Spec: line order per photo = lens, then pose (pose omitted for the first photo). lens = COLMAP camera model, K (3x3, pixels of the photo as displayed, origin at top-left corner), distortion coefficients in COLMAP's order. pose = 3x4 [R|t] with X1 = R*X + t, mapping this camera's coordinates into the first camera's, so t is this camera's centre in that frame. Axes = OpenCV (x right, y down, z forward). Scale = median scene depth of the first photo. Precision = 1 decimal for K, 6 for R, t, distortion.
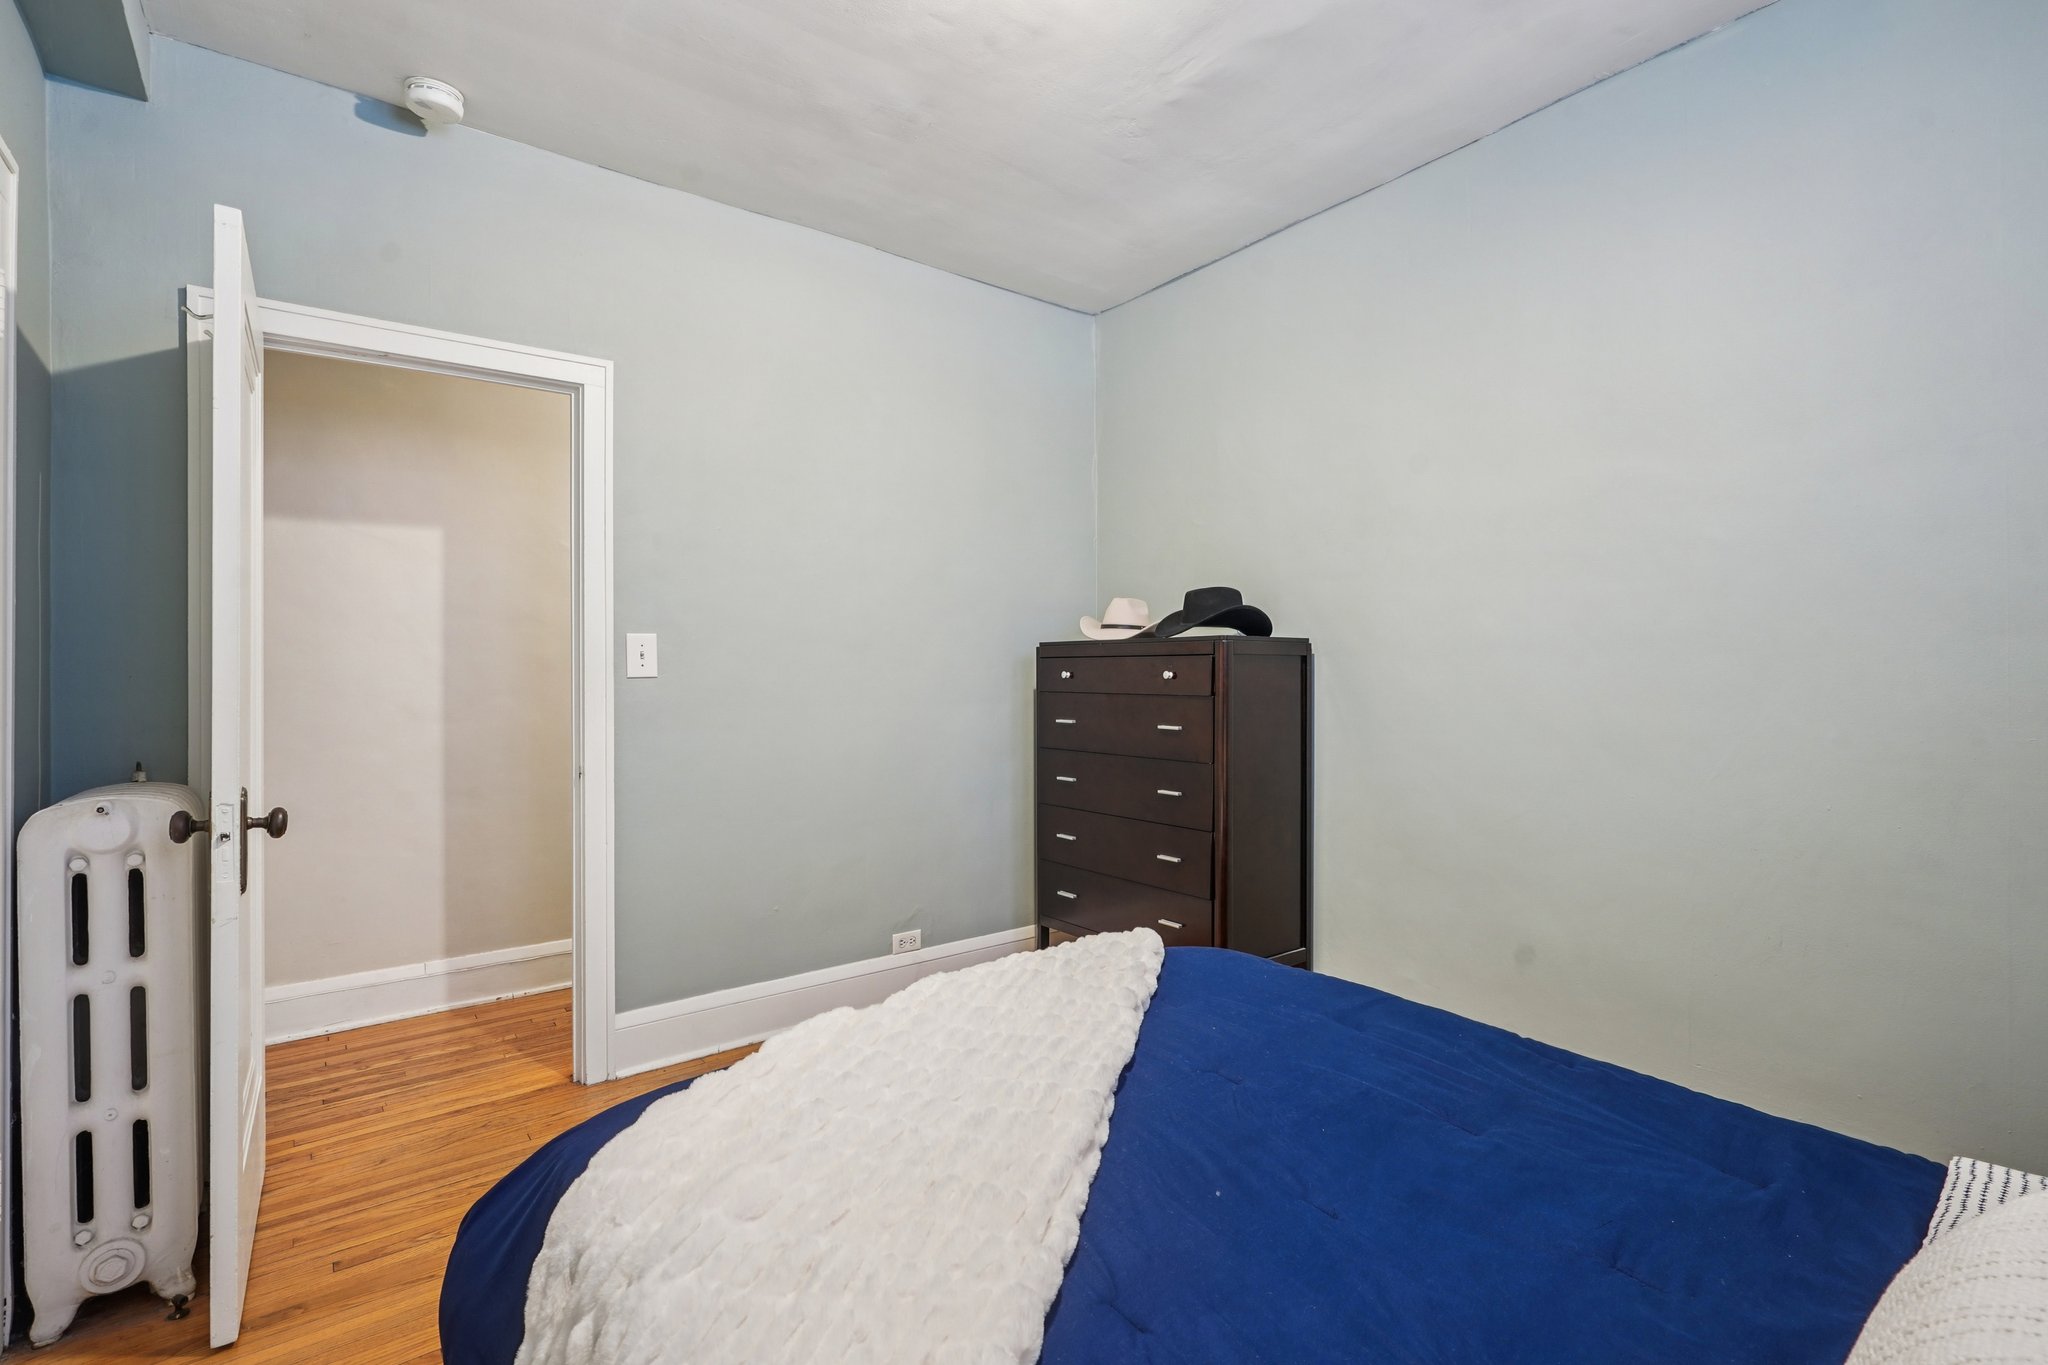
lens RADIAL K [[950.6, 0, 1027.9], [0, 950.6, 672.8], [0, 0, 1]] dist [-0.006675, 0.002253]
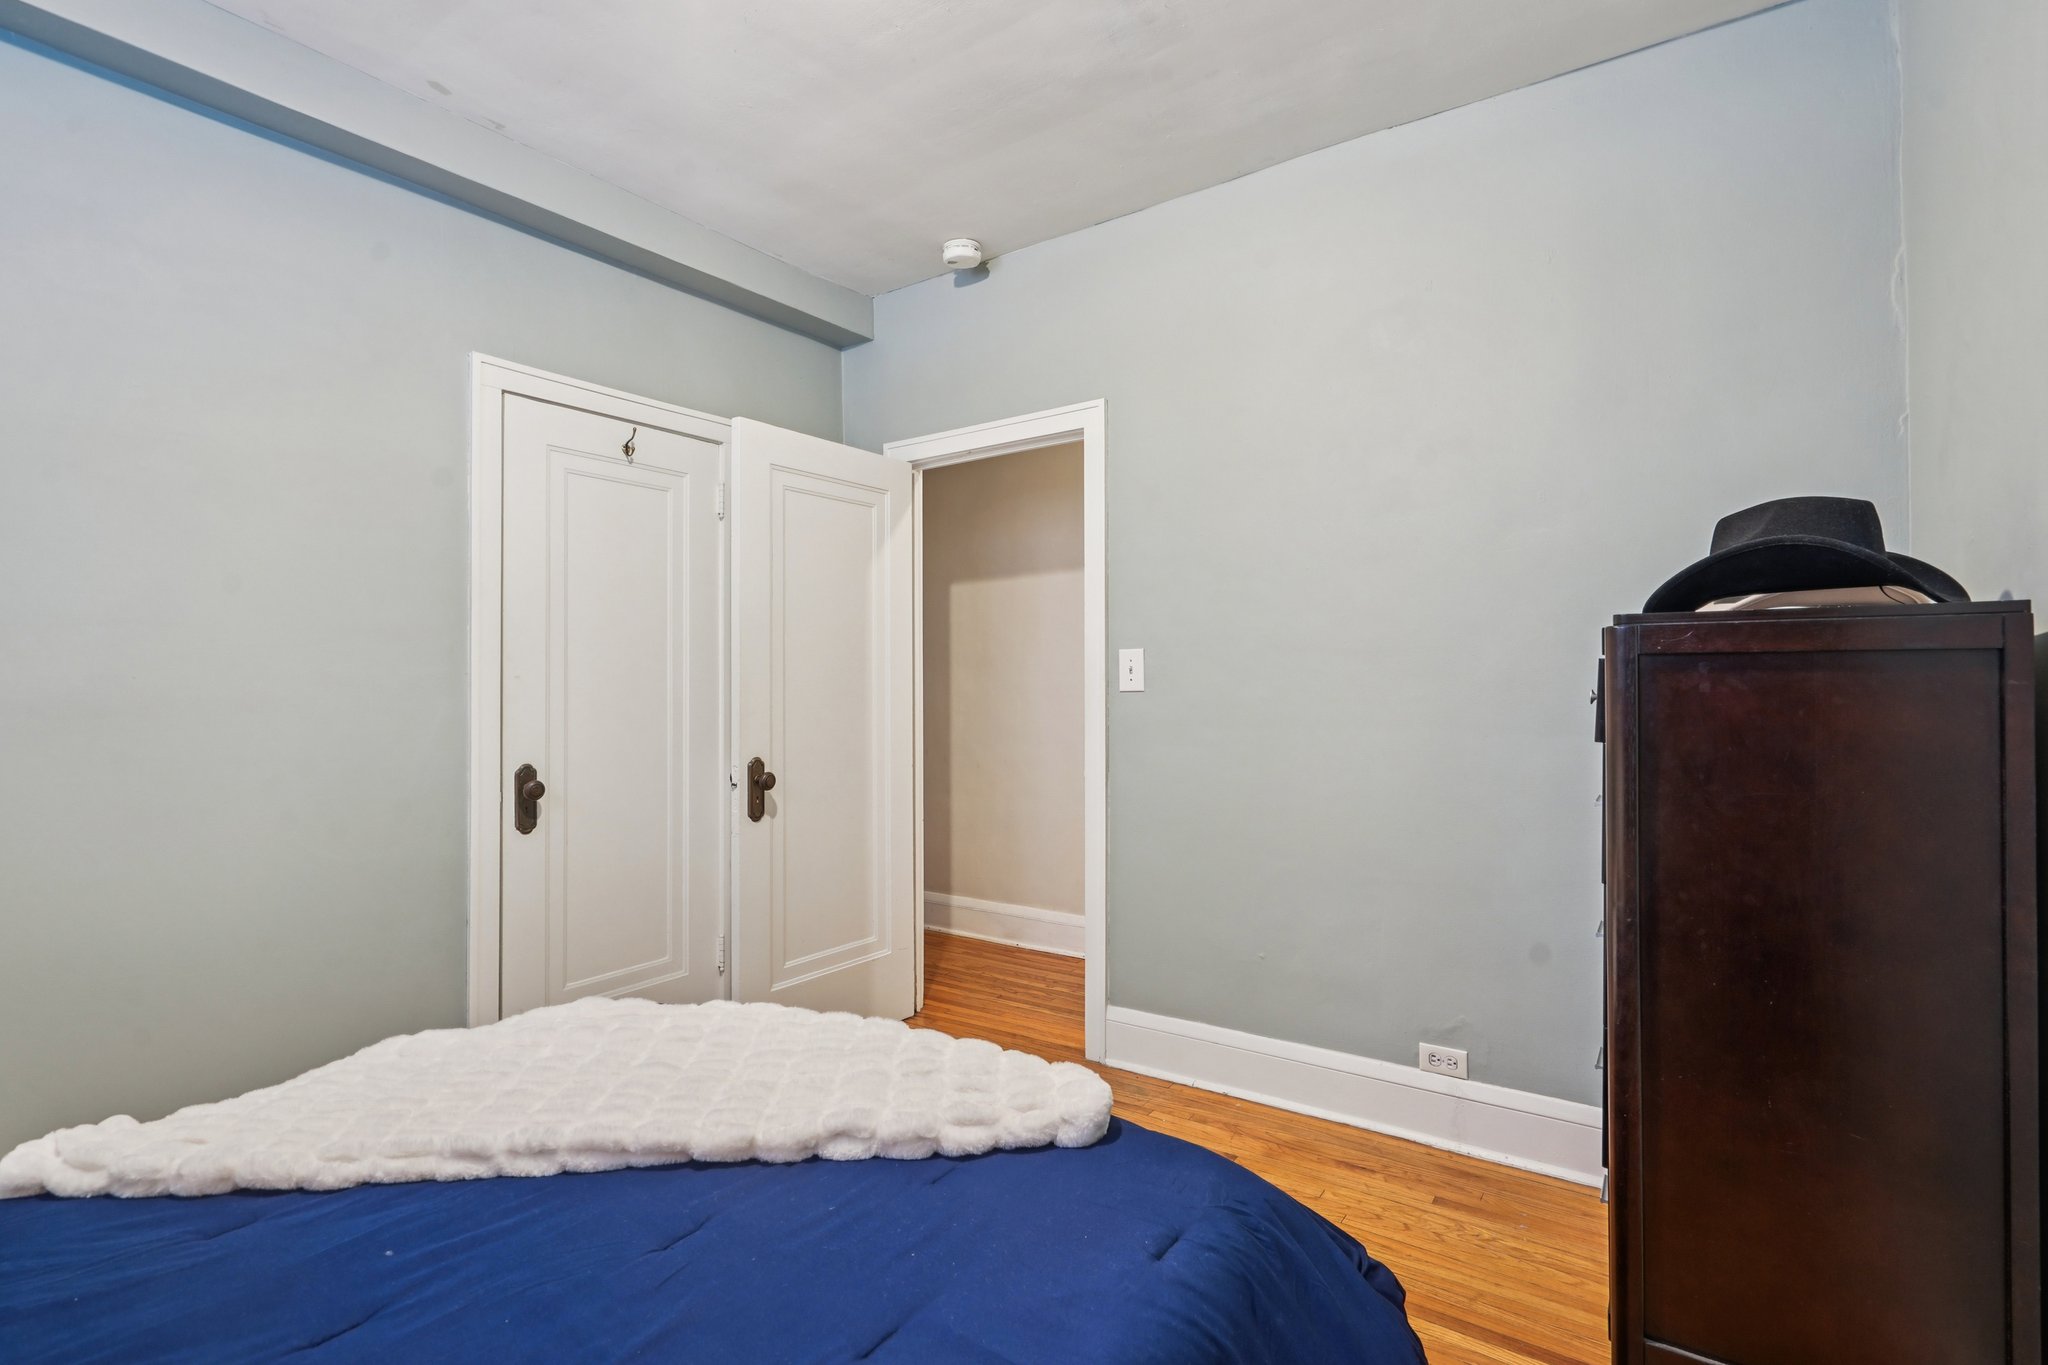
lens RADIAL K [[950.6, 0, 1029.7], [0, 950.6, 682.6], [0, 0, 1]] dist [-0.006675, 0.002253]
pose [[0.304803, -0.002784, -0.952411, 0.562909], [0.000489, 0.999996, -0.002767, -0.001943], [0.952415, 0.000378, 0.304803, 0.585472]]
